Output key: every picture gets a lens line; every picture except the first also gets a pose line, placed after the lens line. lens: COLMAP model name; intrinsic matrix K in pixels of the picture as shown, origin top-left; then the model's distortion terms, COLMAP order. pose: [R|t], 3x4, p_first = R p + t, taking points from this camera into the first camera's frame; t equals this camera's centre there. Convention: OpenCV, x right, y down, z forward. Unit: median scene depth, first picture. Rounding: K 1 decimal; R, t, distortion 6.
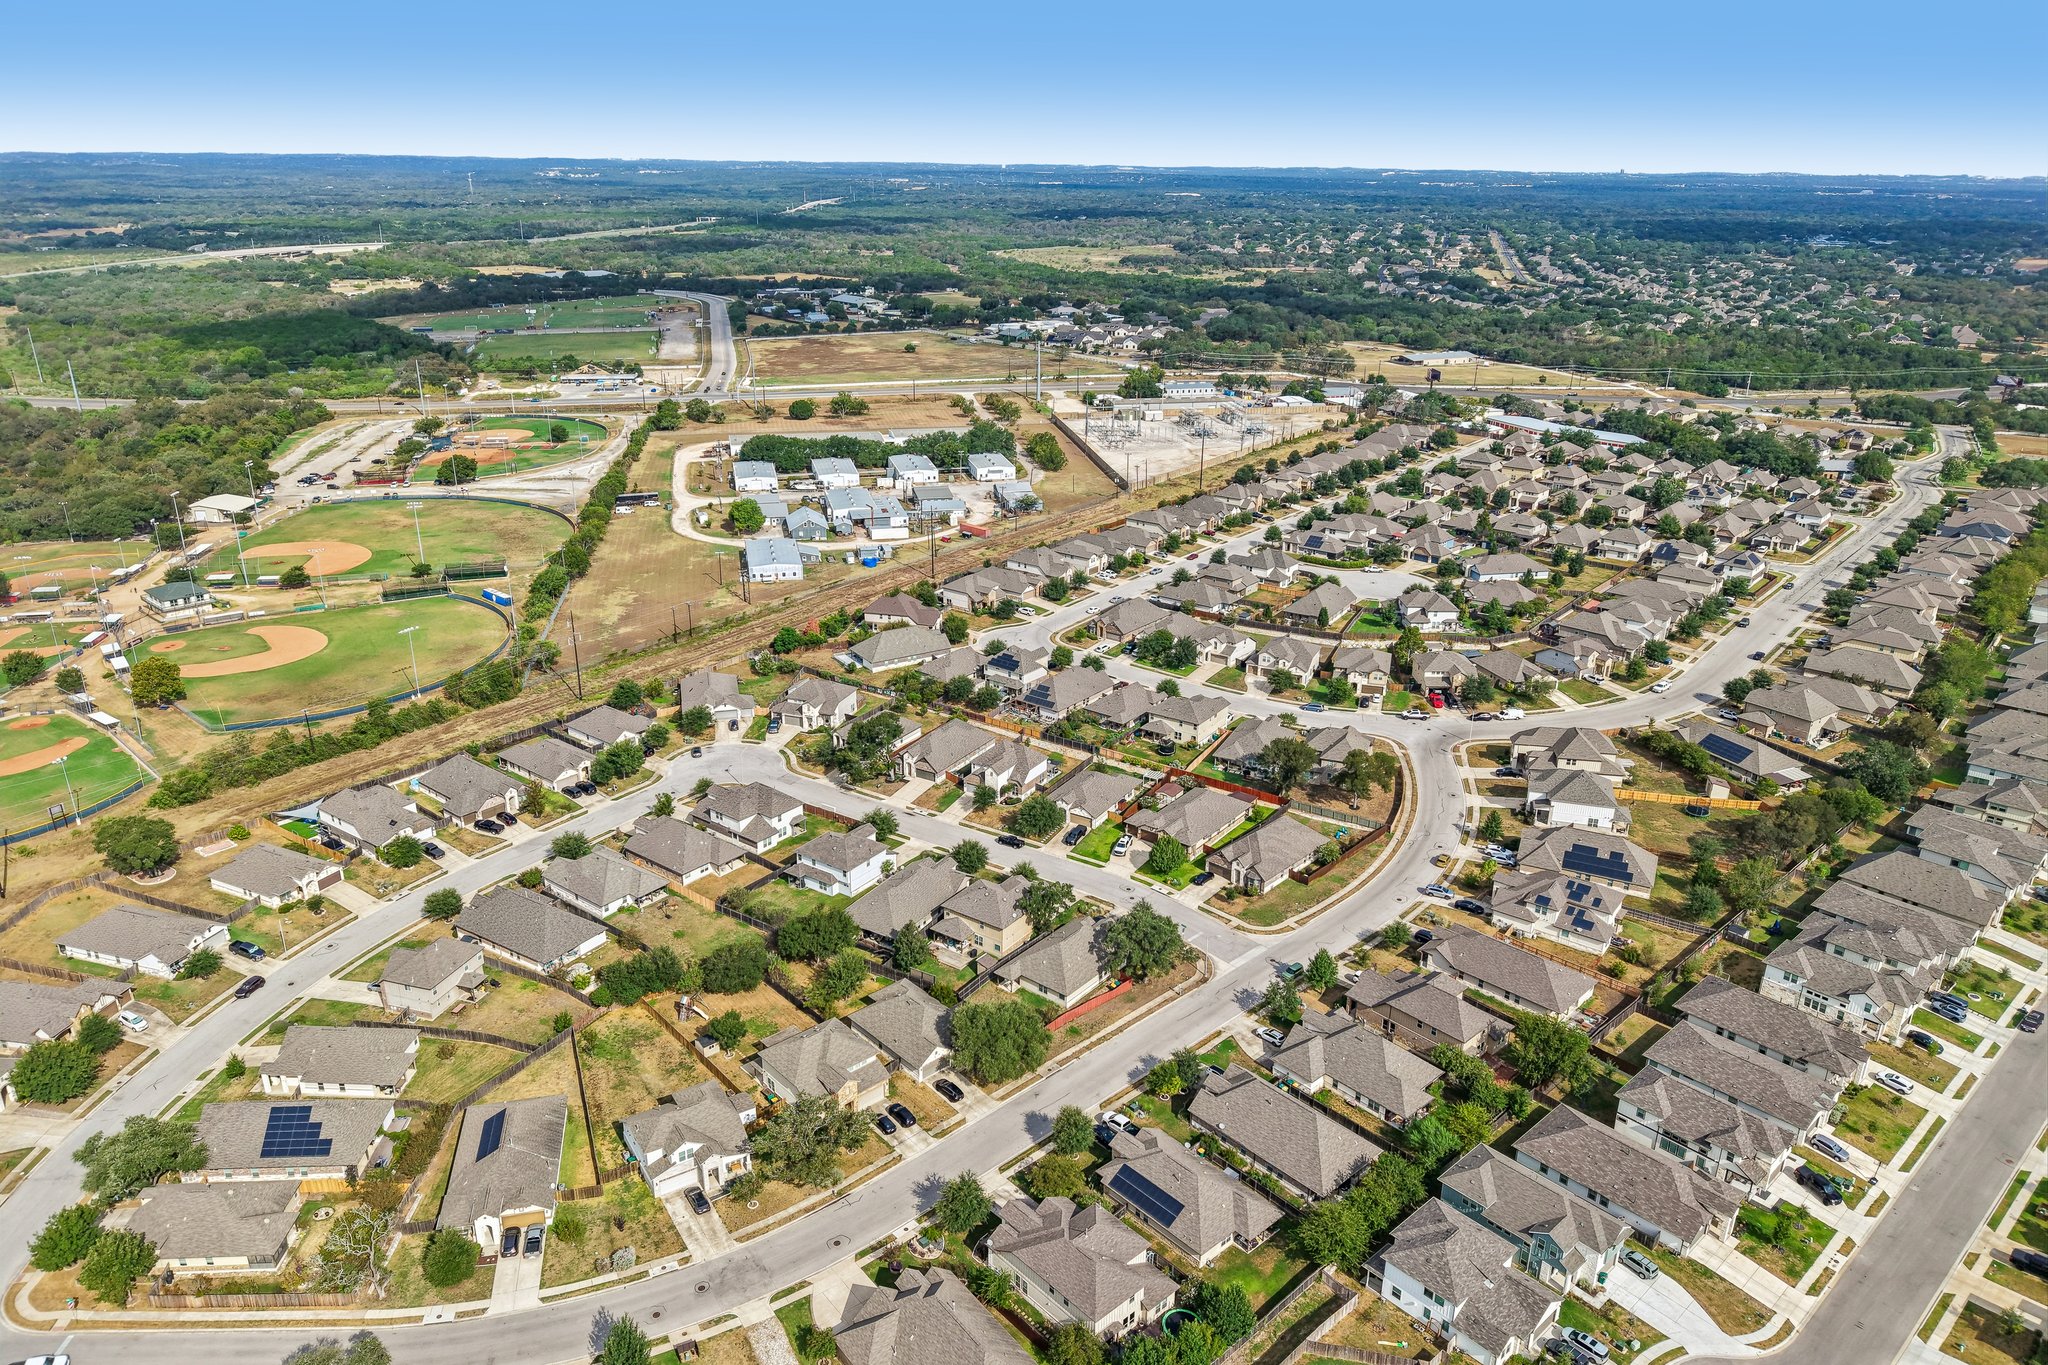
lens RADIAL K [[1373.3, 0, 1024.0], [0, 1373.3, 682.5], [0, 0, 1]] dist [0.091562, -0.096715]
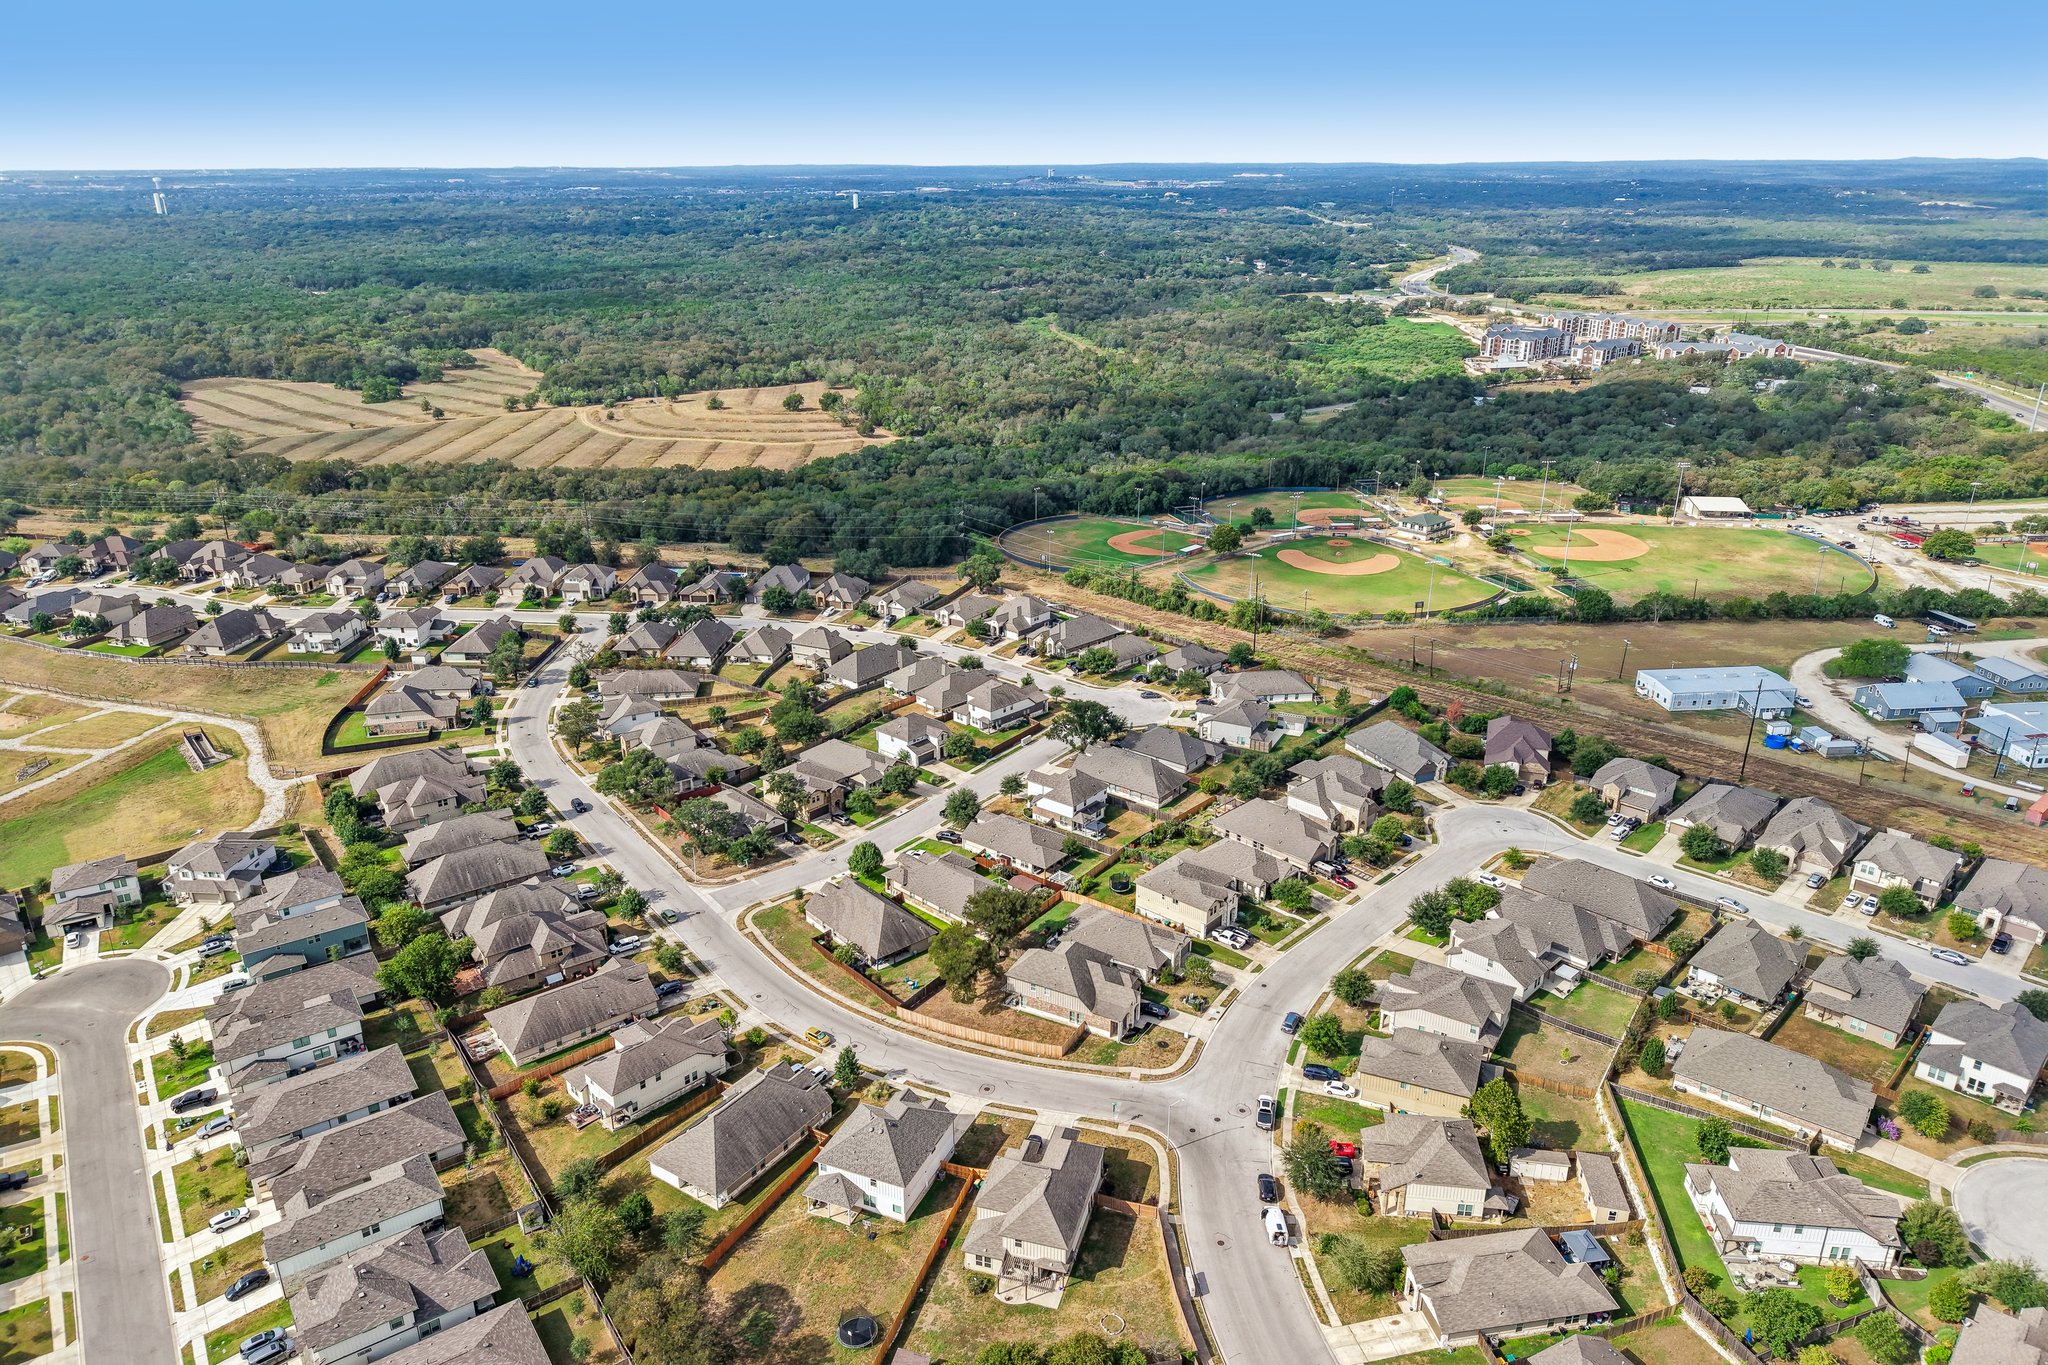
lens RADIAL K [[1365.3, 0, 1024.0], [0, 1365.3, 682.5], [0, 0, 1]] dist [0.058356, -0.077166]
pose [[-0.125830, 0.339788, -0.932047, 1.294137], [-0.351409, 0.863330, 0.362178, -0.517289], [0.927728, 0.373102, 0.010772, 1.371687]]
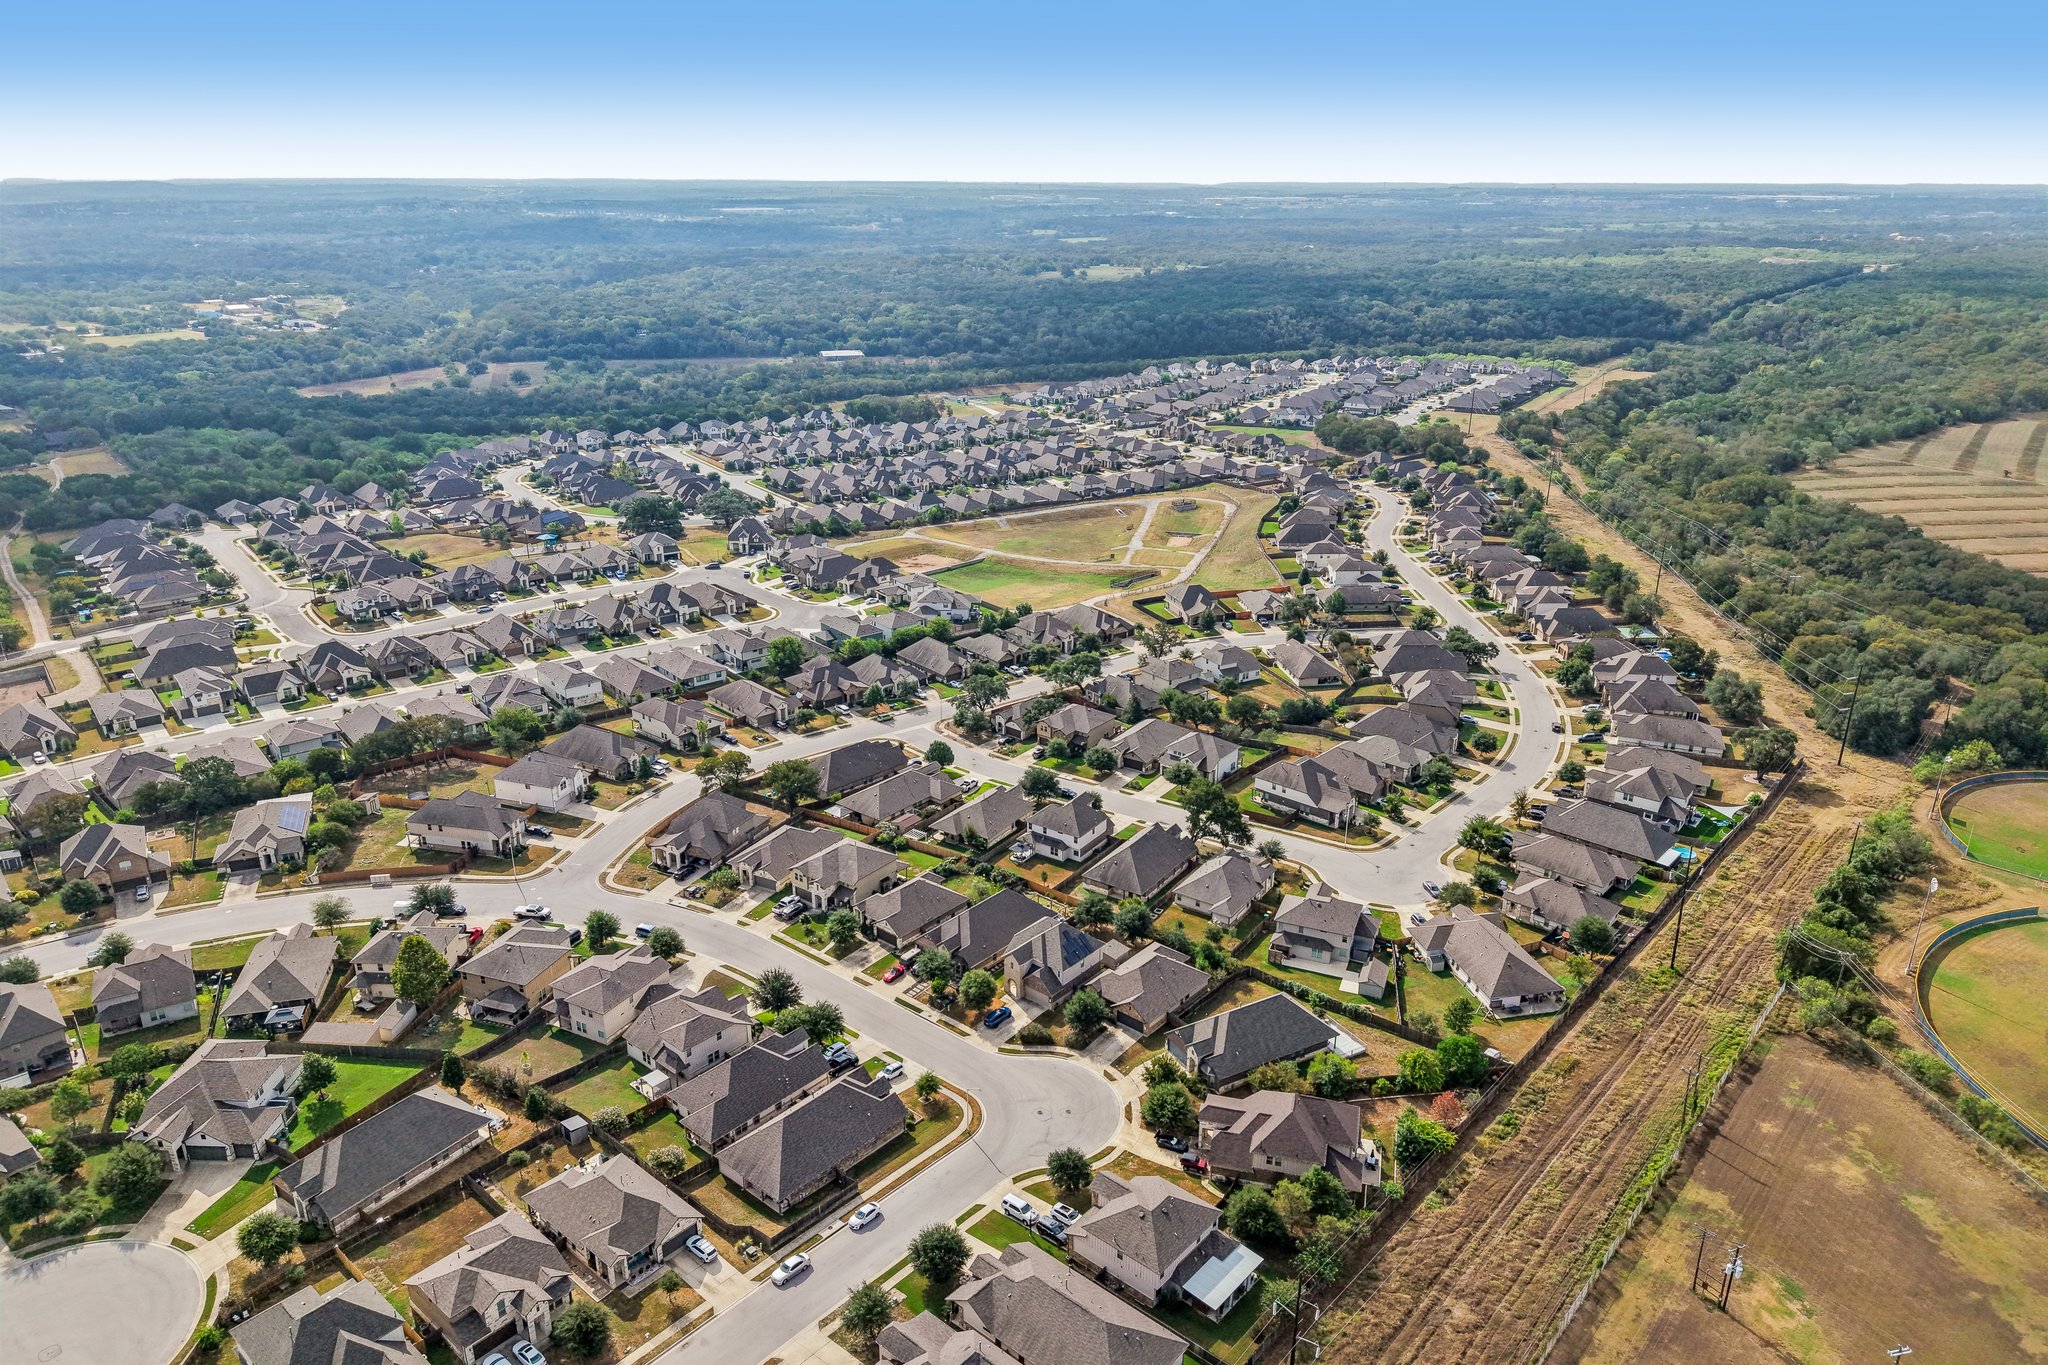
lens RADIAL K [[1365.3, 0, 1024.0], [0, 1365.3, 682.5], [0, 0, 1]] dist [0.058356, -0.077166]
pose [[-0.998470, -0.036290, 0.041727, -0.013681], [0.000159, 0.752676, 0.658391, -0.929777], [-0.055300, 0.657390, -0.751519, 2.421143]]
